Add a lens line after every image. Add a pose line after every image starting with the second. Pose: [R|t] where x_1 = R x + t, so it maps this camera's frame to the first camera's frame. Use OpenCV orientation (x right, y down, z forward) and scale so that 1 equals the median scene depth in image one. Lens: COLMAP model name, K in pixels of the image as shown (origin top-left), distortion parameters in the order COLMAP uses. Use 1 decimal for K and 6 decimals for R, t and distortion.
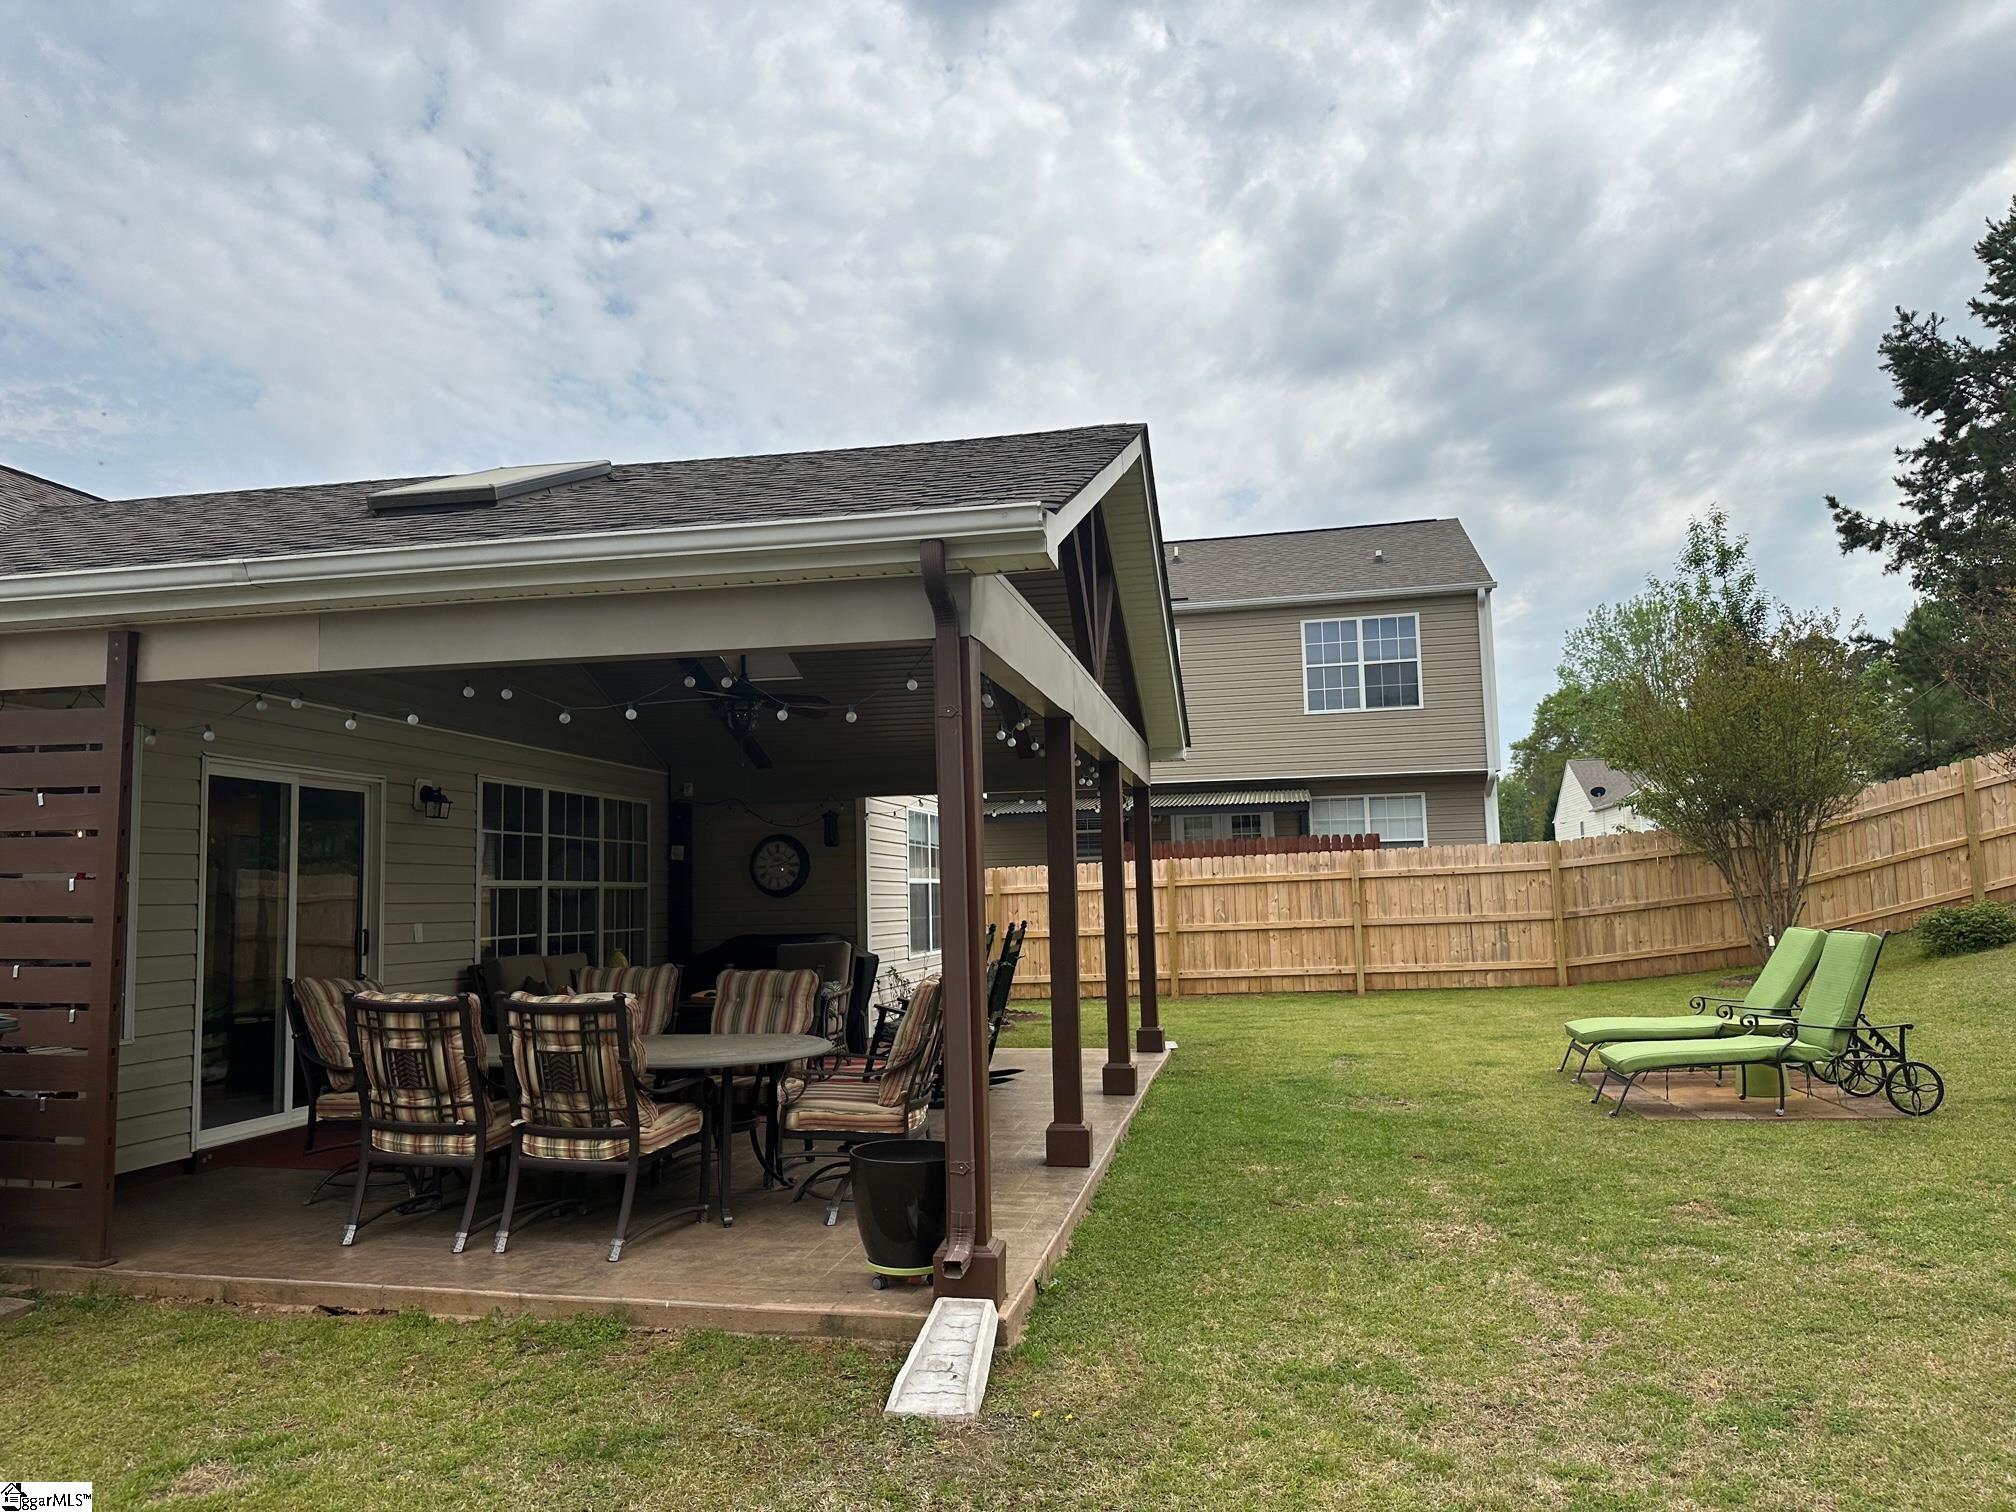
lens RADIAL K [[1419.5, 0, 1004.4], [0, 1419.5, 770.1], [0, 0, 1]] dist [0.076392, -0.090658]
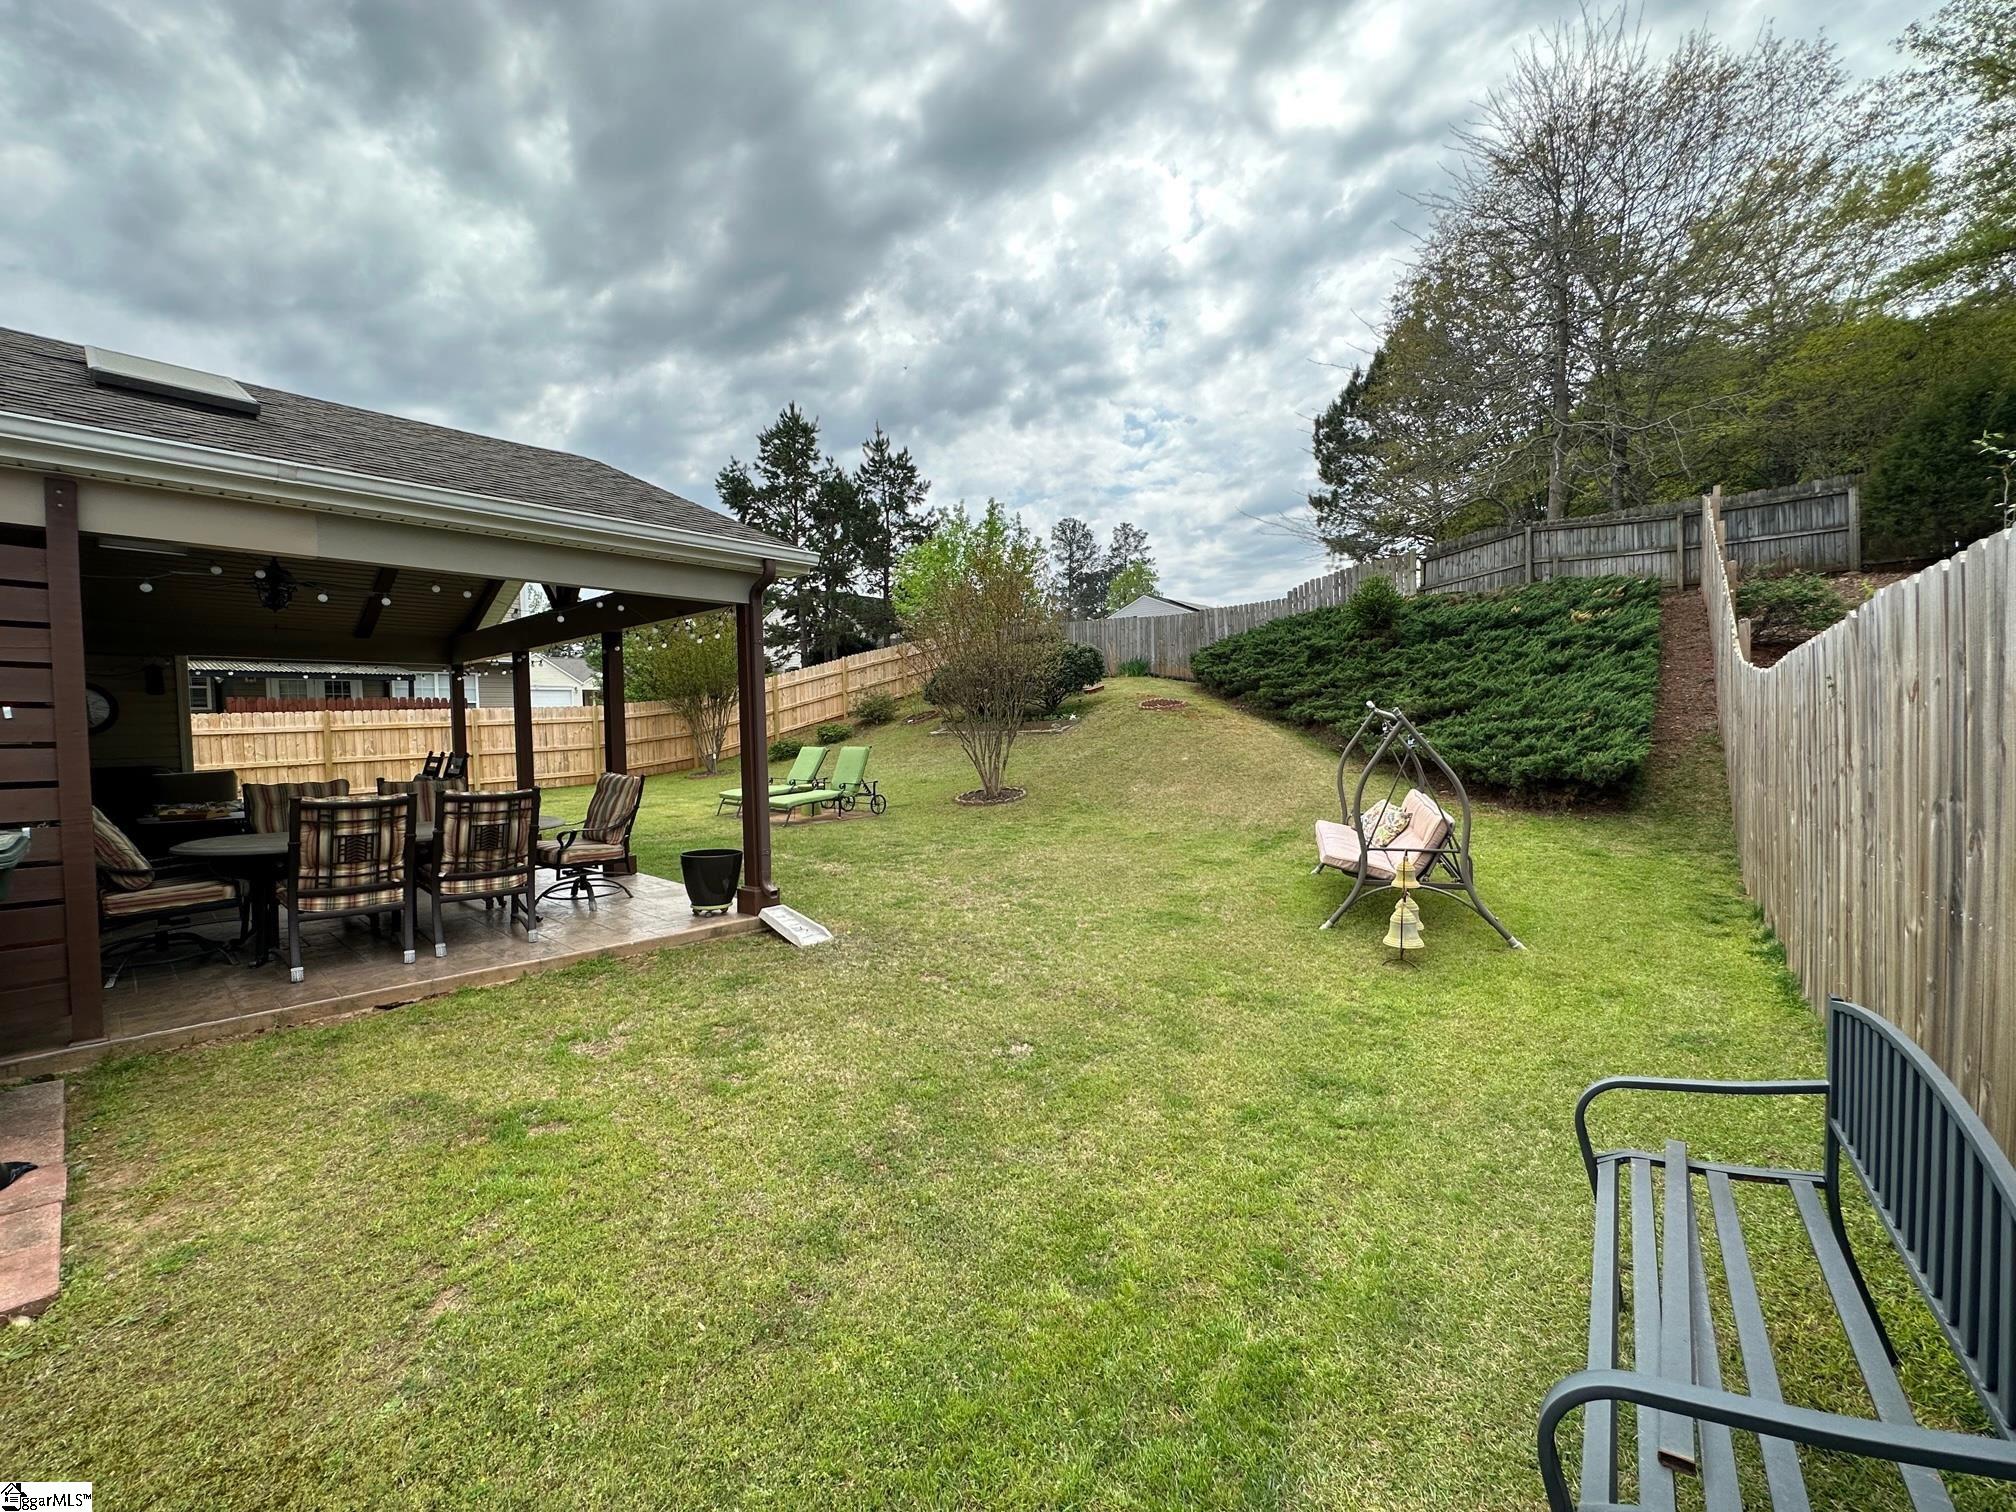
lens RADIAL K [[809.6, 0, 1008.1], [0, 809.6, 751.6], [0, 0, 1]] dist [-0.000848, 0.000179]
pose [[0.507890, -0.018186, 0.861230, -0.310969], [-0.069676, 0.995634, 0.062114, 0.008082], [-0.858600, -0.091554, 0.504405, 0.024949]]
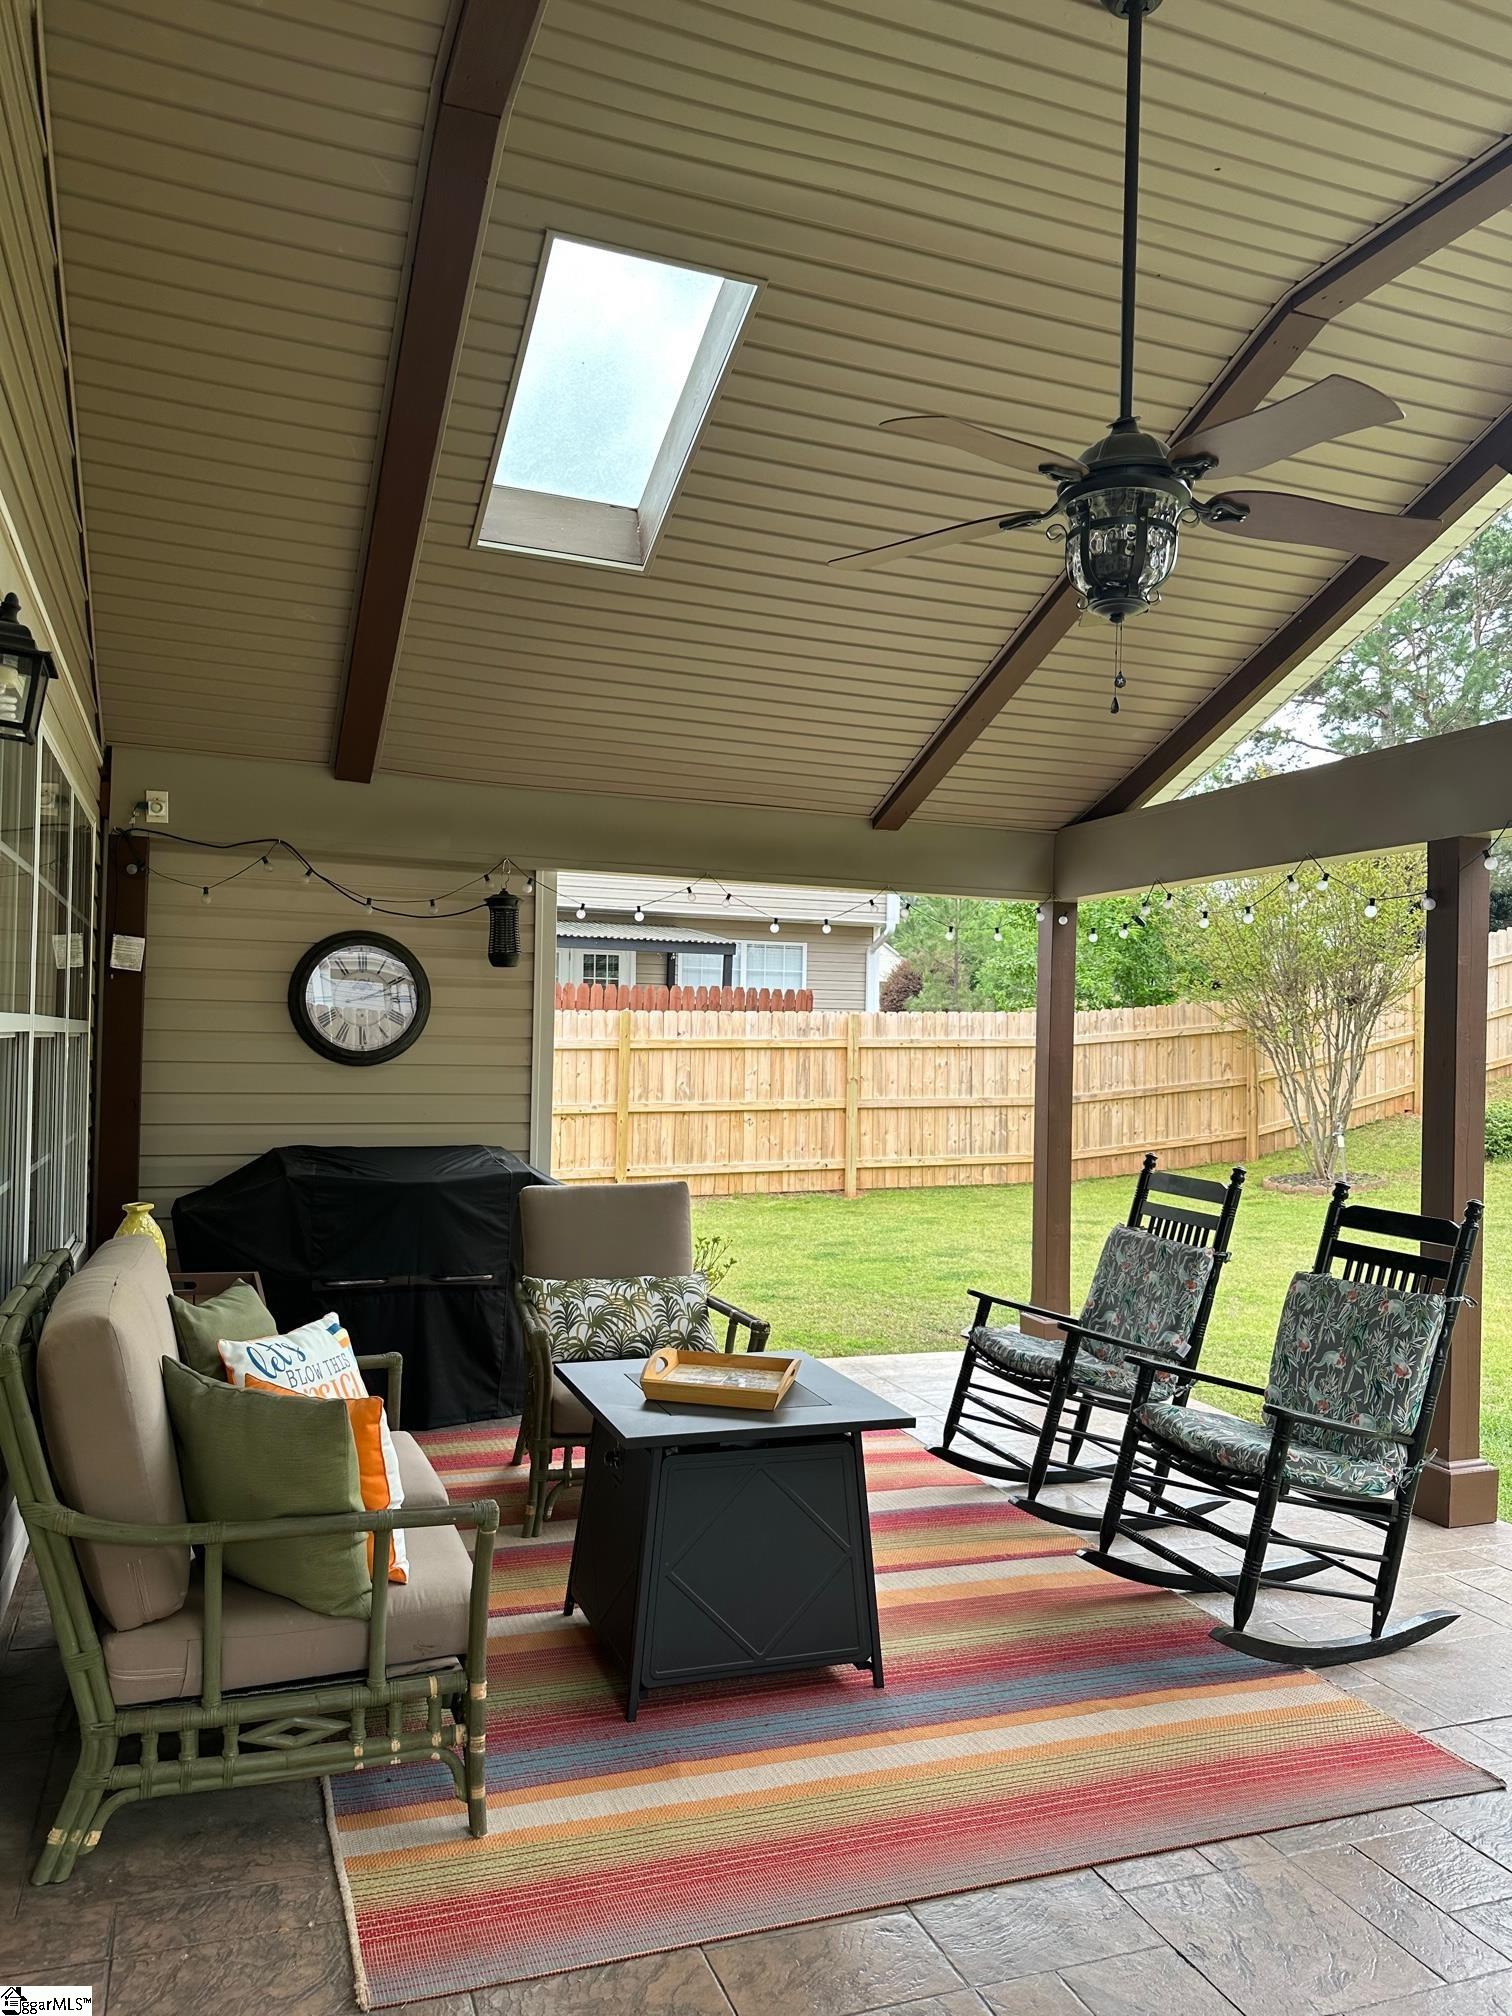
lens RADIAL K [[1419.5, 0, 749.3], [0, 1419.5, 1035.5], [0, 0, 1]] dist [0.076392, -0.090658]
pose [[0.853386, 0.044091, 0.519412, -0.268415], [-0.088169, 0.994269, 0.060461, 0.036671], [-0.513769, -0.097393, 0.852382, 0.491896]]
